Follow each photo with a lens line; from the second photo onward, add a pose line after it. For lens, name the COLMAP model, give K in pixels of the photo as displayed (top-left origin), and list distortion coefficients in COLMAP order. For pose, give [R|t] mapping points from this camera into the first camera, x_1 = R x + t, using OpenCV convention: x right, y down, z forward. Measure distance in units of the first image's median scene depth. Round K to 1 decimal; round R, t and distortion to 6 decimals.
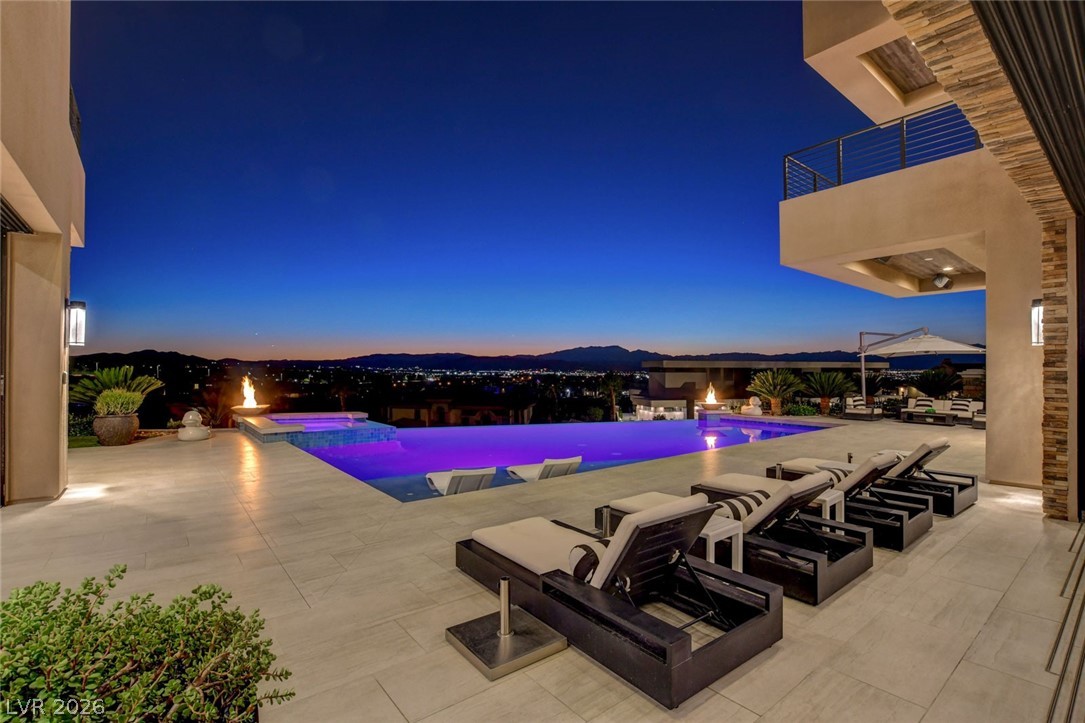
lens RADIAL K [[500.5, 0, 545.9], [0, 500.5, 363.9], [0, 0, 1]] dist [-0.020145, -0.000227]
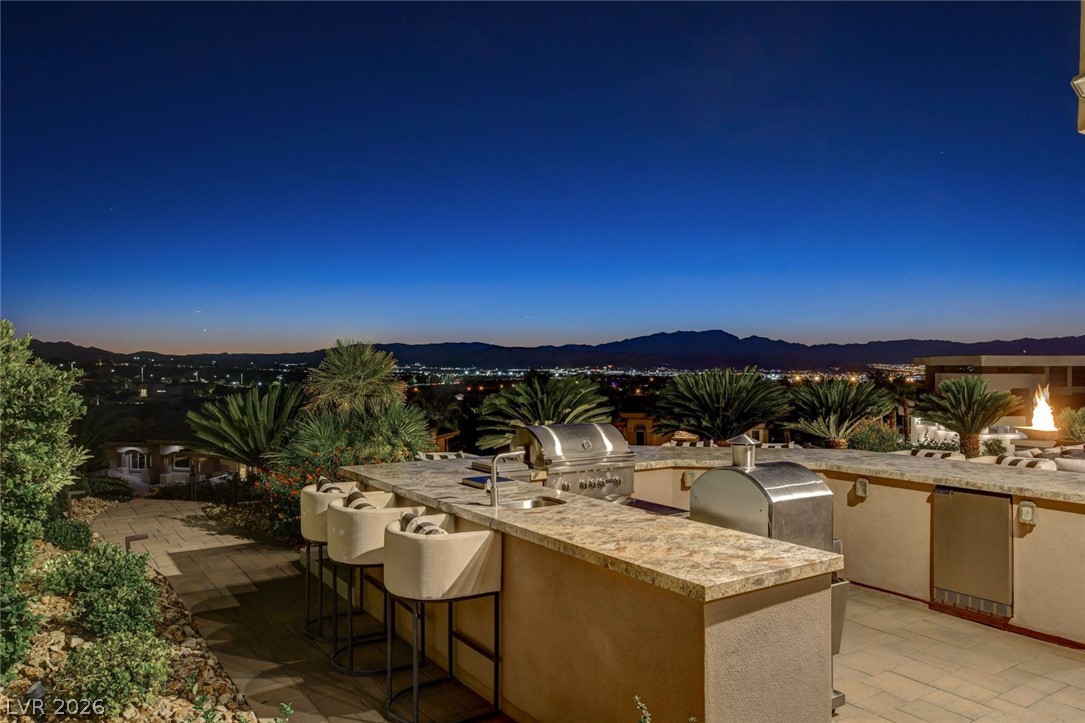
lens RADIAL K [[757.6, 0, 542.6], [0, 757.6, 364.6], [0, 0, 1]] dist [0.020352, 0.004211]
pose [[0.996646, -0.001727, -0.081813, -0.268343], [0.002398, 0.999964, 0.008099, -0.004536], [0.081796, -0.008268, 0.996615, -0.044299]]
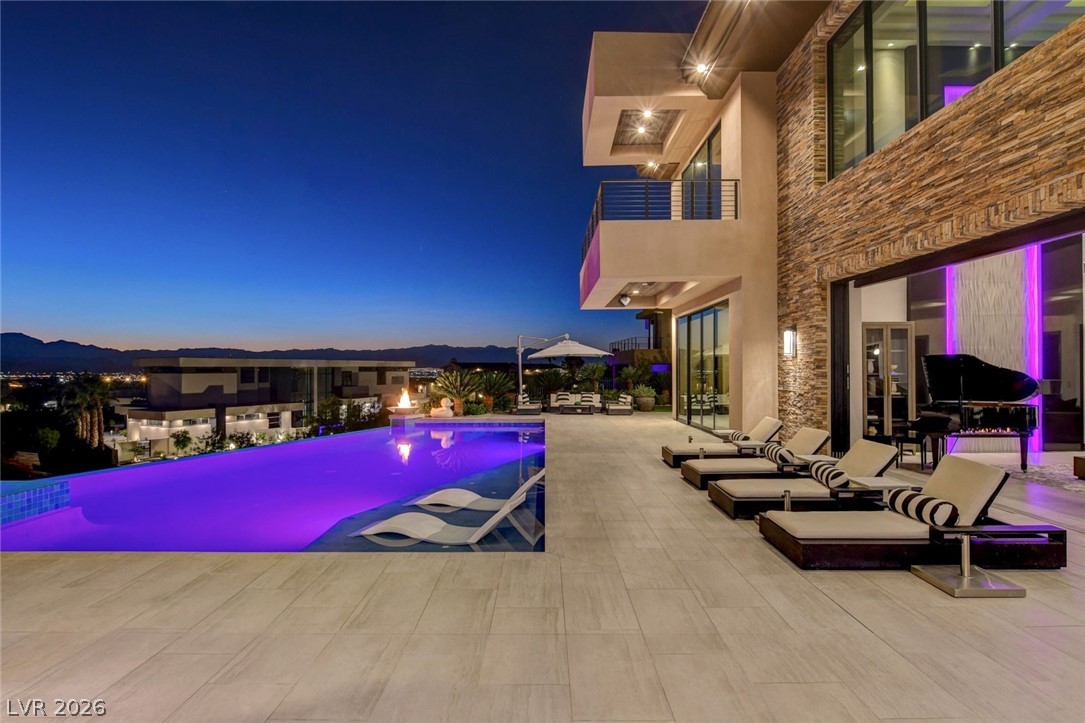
lens RADIAL K [[570.0, 0, 545.0], [0, 570.0, 365.0], [0, 0, 1]] dist [-0.013610, 0.001046]
pose [[0.626203, 0.000878, 0.779660, -0.088585], [-0.004816, 0.999985, 0.002743, -0.000659], [-0.779645, -0.005473, 0.626198, 0.042677]]
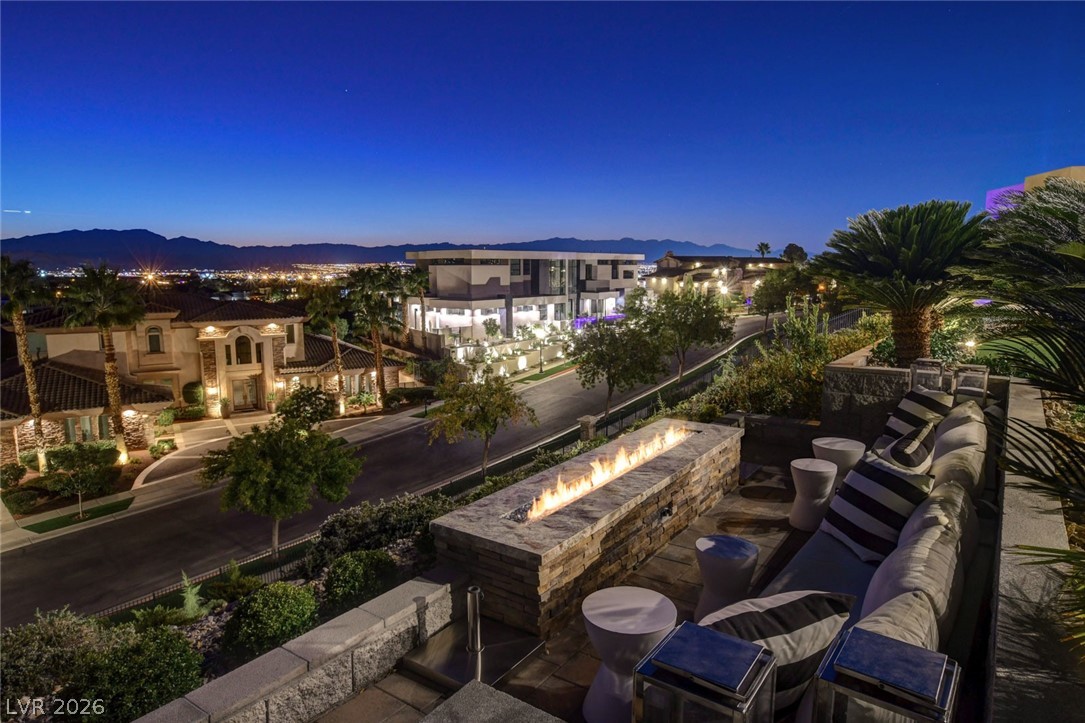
lens RADIAL K [[669.3, 0, 539.1], [0, 669.3, 362.7], [0, 0, 1]] dist [-0.000354, 0.000895]
pose [[0.781302, -0.093634, 0.617089, -0.357496], [-0.002553, 0.988196, 0.153176, 0.007700], [-0.624147, -0.121252, 0.771841, 0.116544]]
